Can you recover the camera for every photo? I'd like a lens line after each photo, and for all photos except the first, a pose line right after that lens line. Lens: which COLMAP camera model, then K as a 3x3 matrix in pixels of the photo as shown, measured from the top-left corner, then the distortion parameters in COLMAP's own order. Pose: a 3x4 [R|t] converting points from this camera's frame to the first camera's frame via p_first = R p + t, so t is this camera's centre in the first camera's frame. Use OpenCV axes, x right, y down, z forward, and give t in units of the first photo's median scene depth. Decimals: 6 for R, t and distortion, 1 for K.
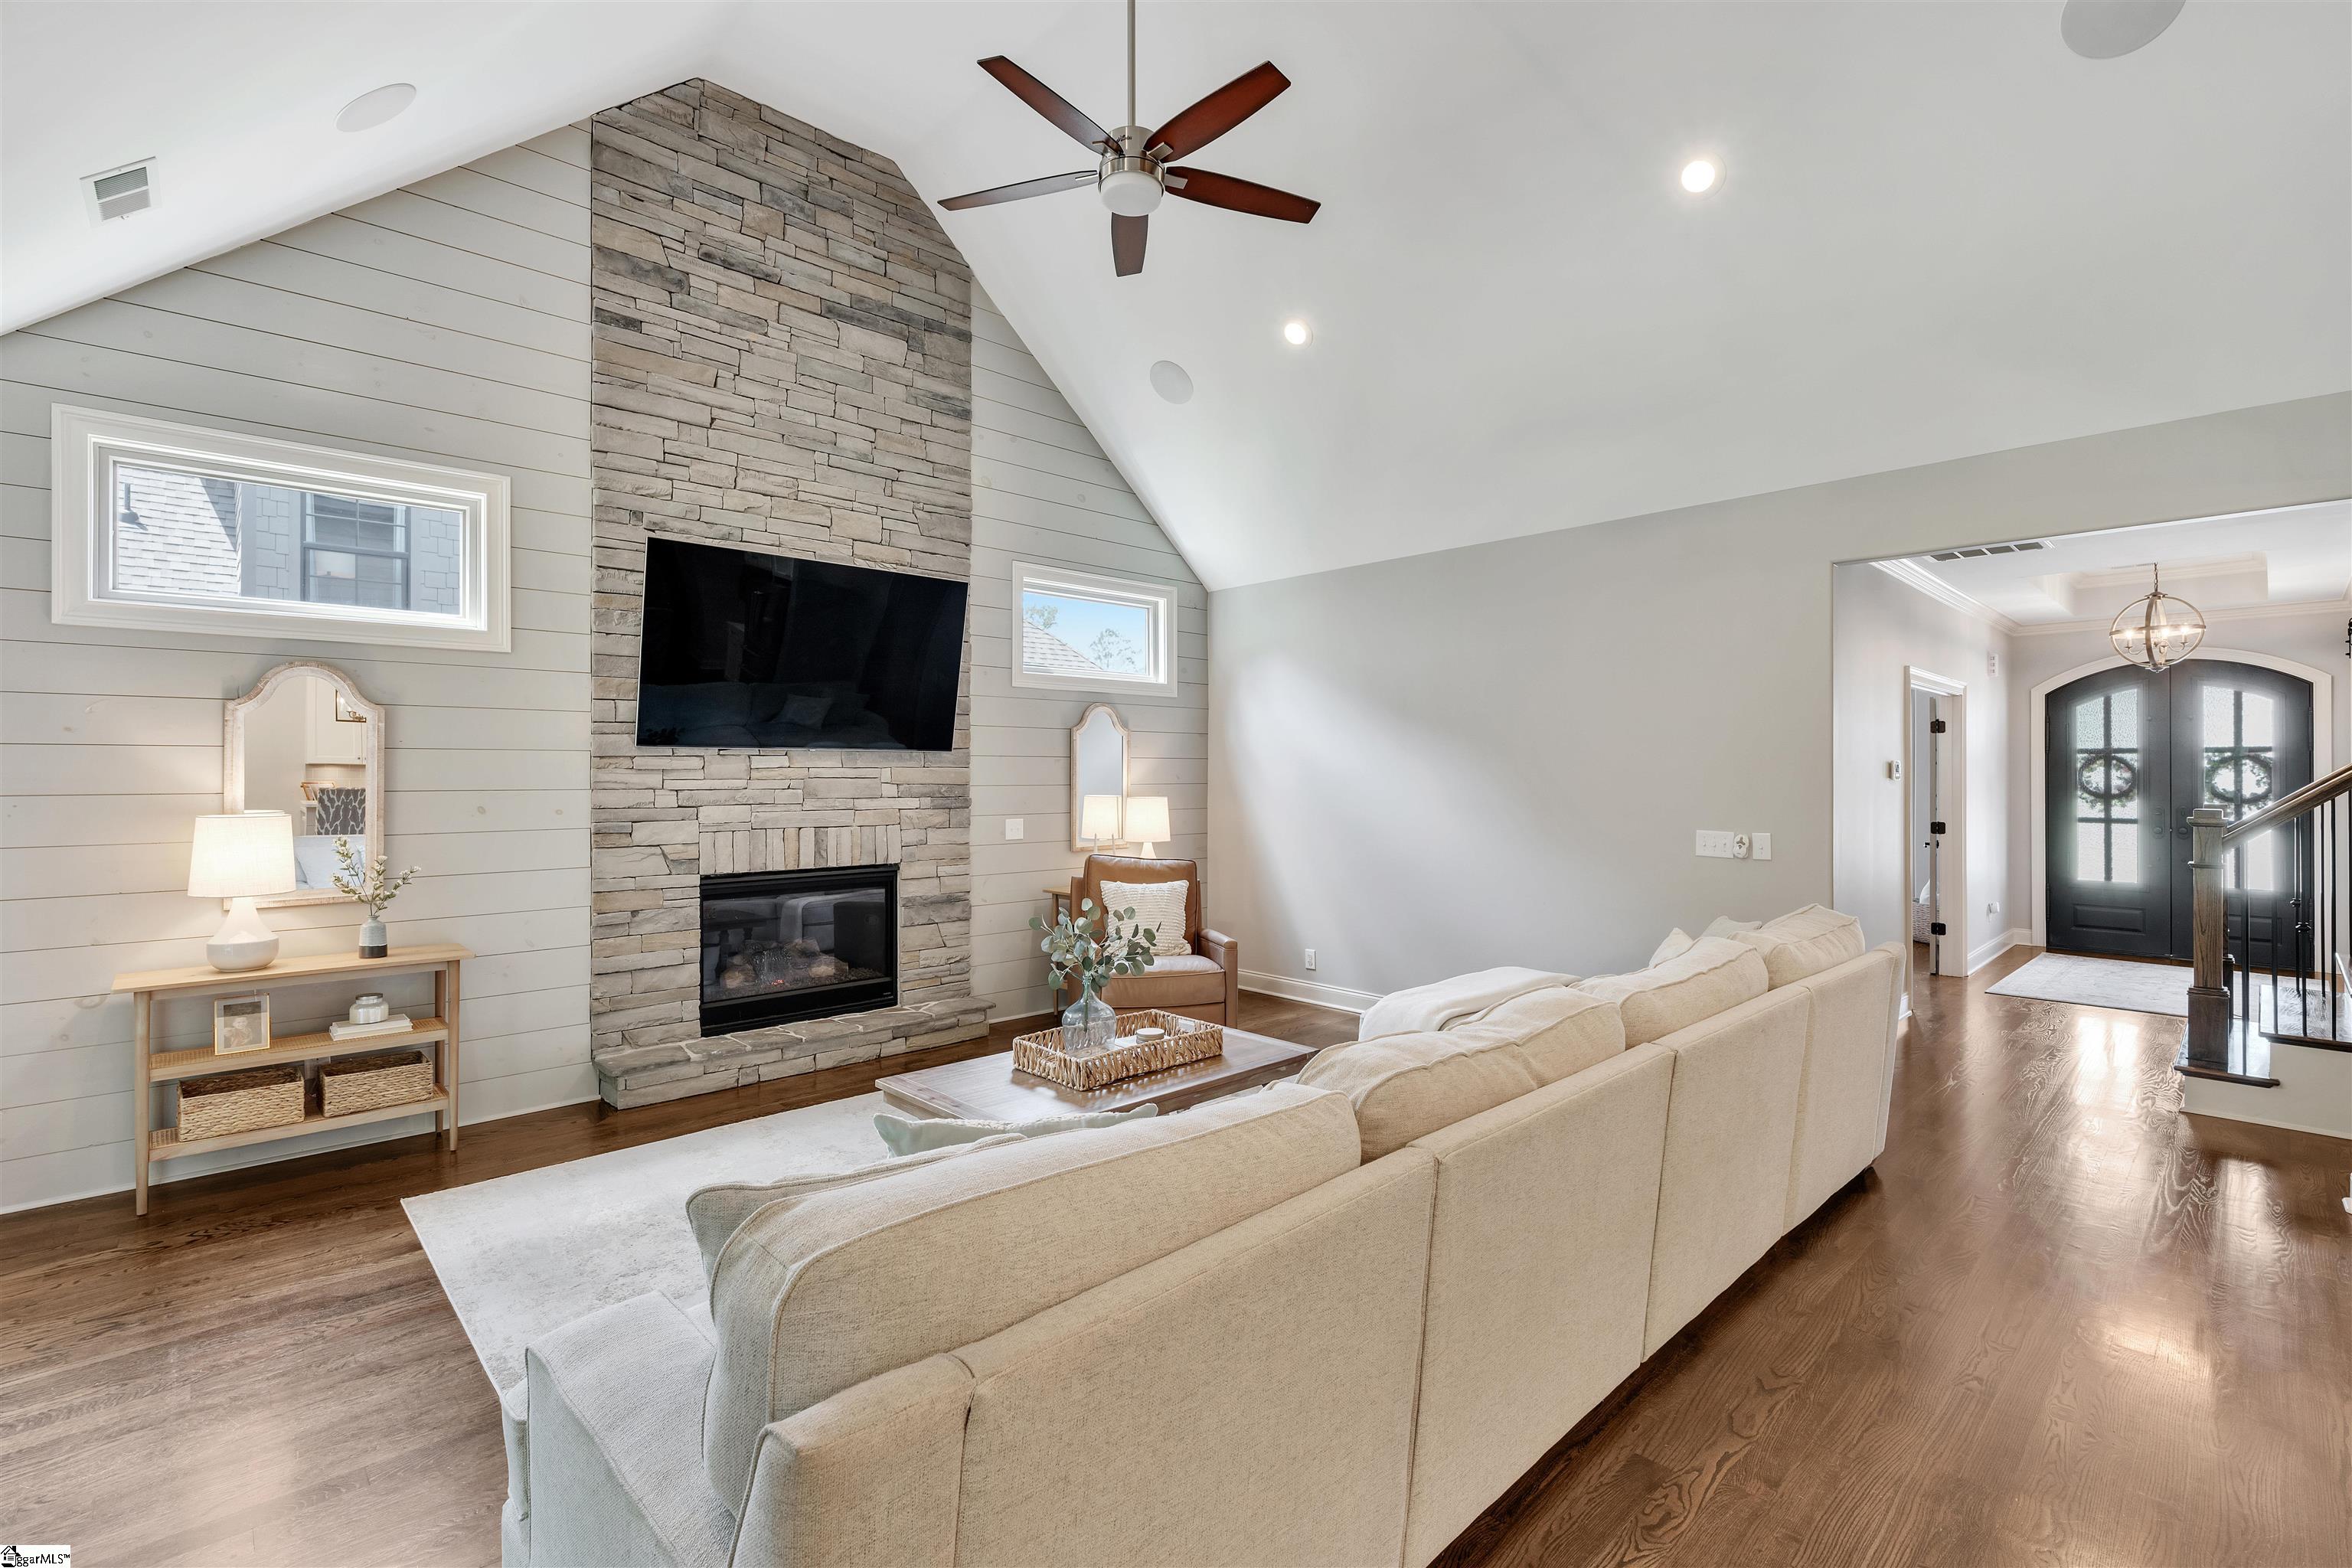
lens RADIAL K [[1036.5, 0, 1174.2], [0, 1036.5, 762.7], [0, 0, 1]] dist [-0.008694, 0.001740]
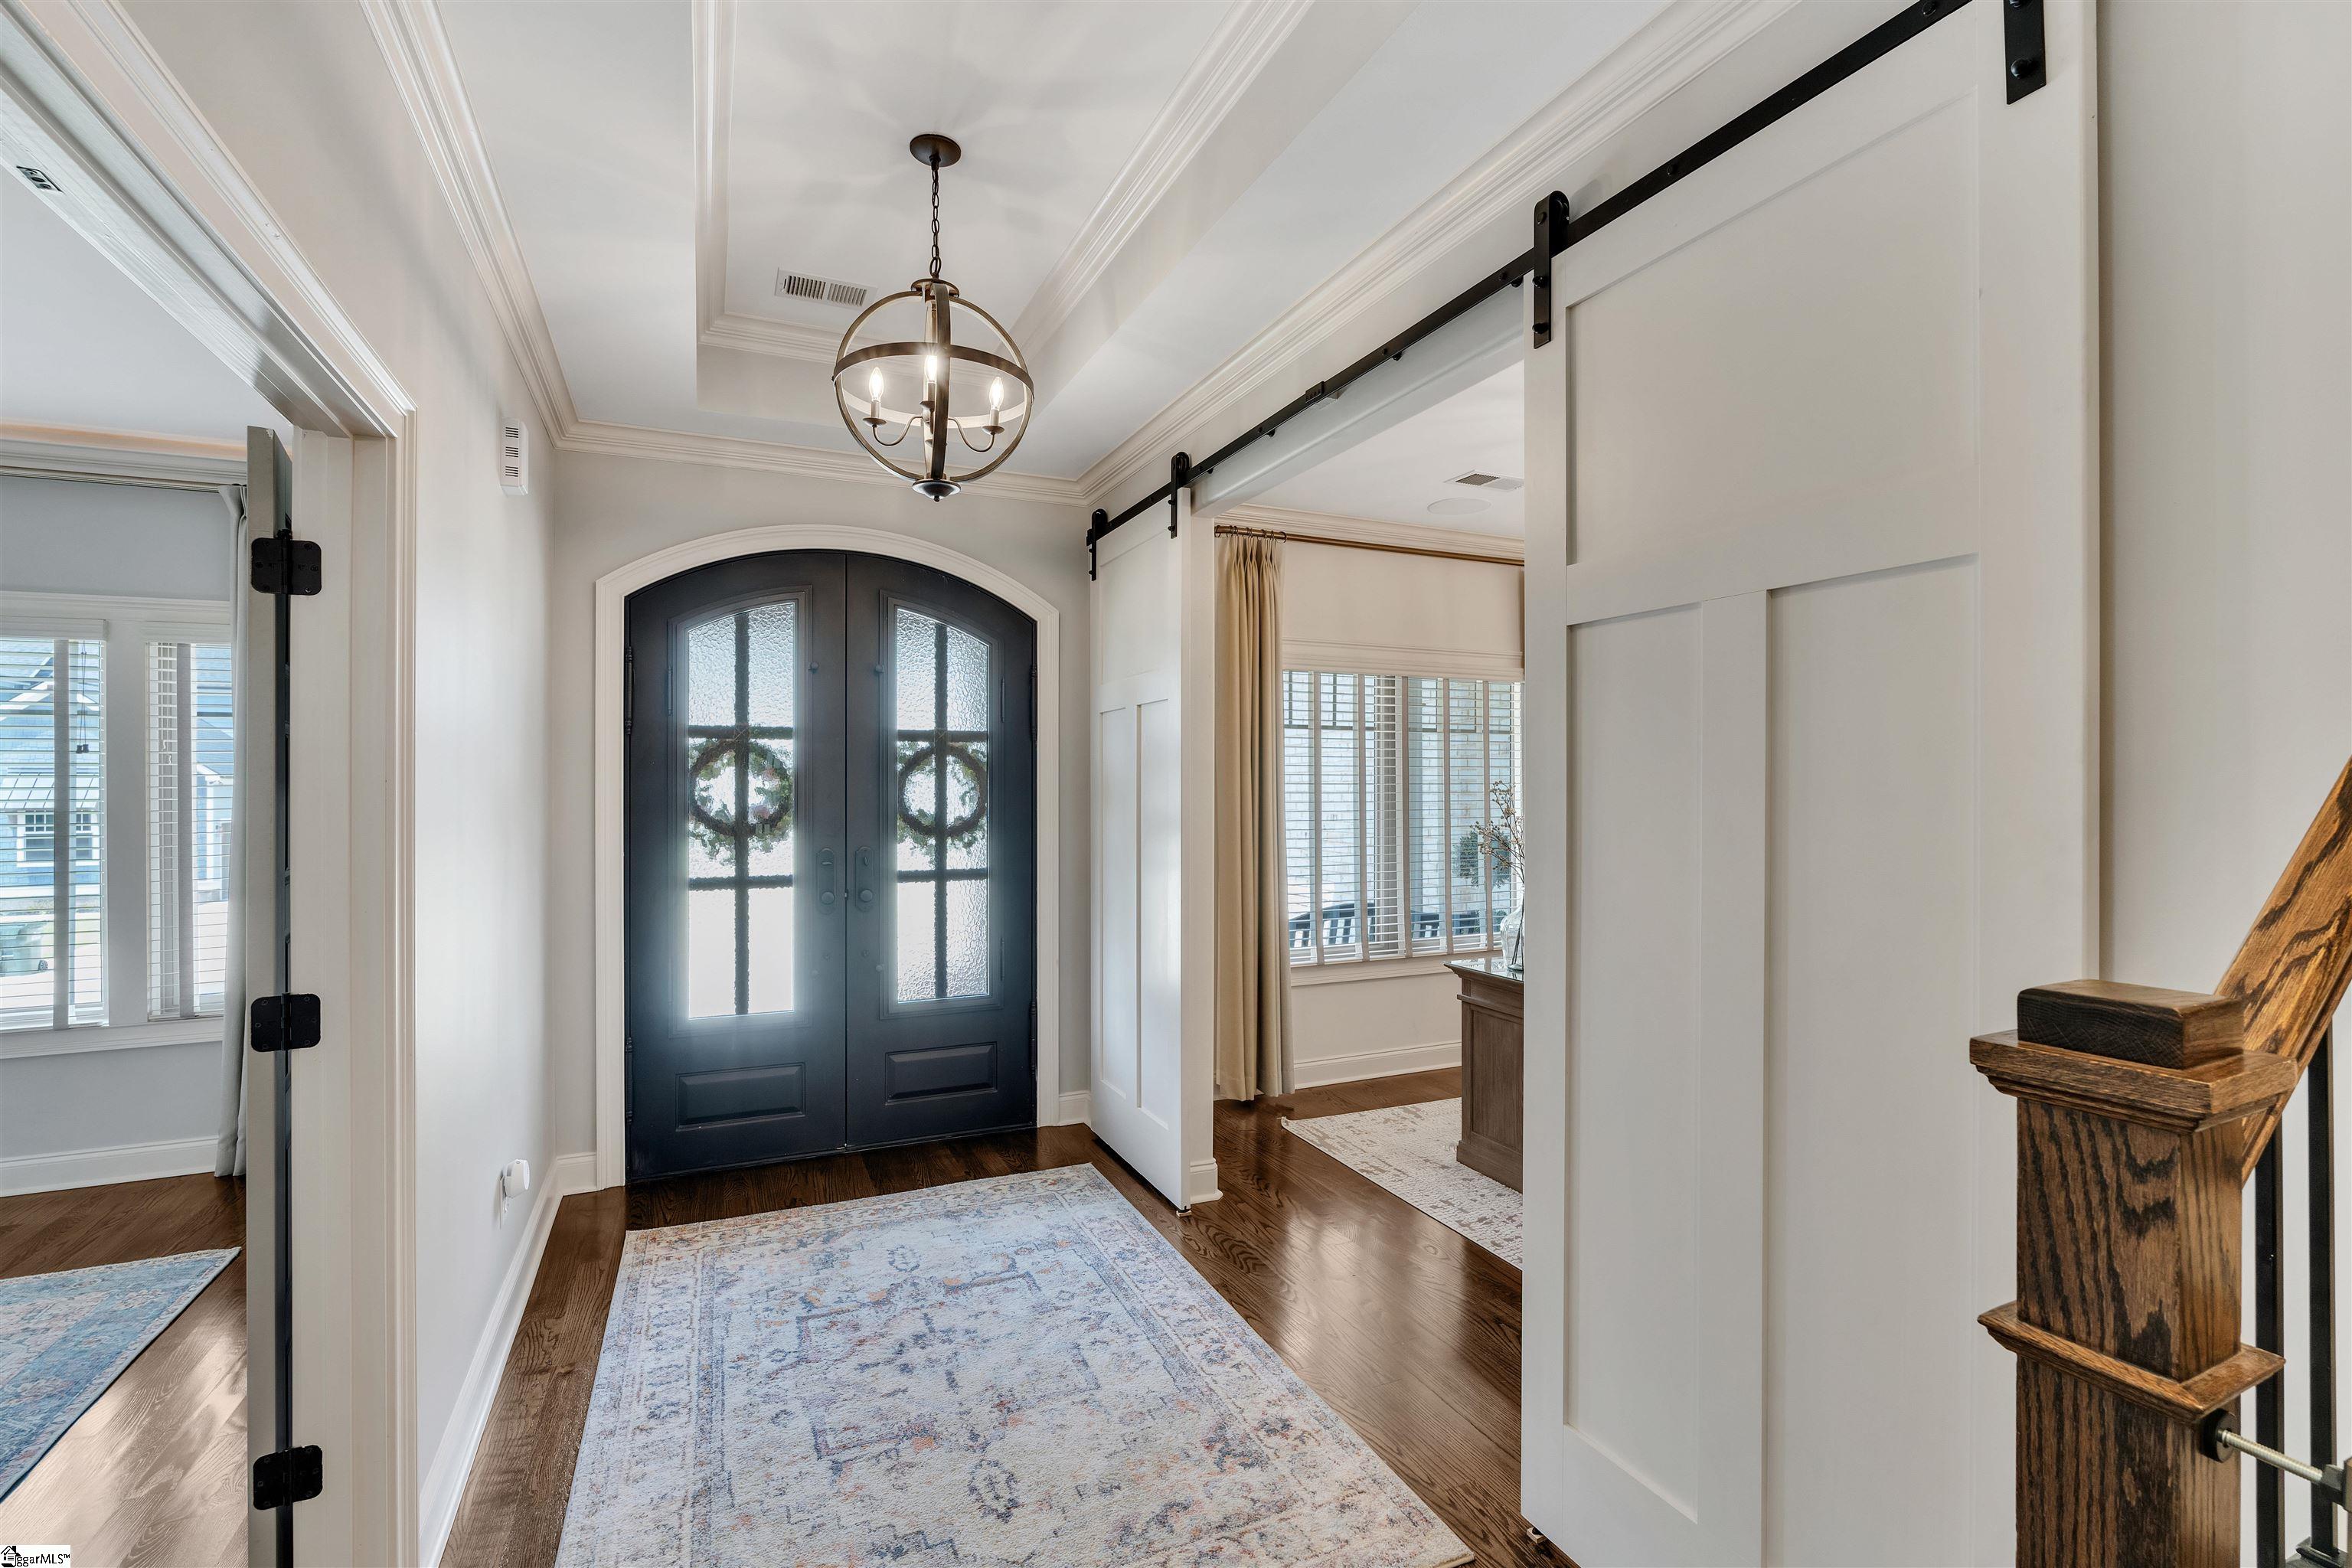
lens RADIAL K [[1036.5, 0, 1174.9], [0, 1036.5, 782.2], [0, 0, 1]] dist [-0.008694, 0.001740]
pose [[0.317474, -0.000646, 0.948267, 0.527633], [-0.007175, 0.999970, 0.003083, 0.008192], [-0.948240, -0.007782, 0.317459, 0.669543]]
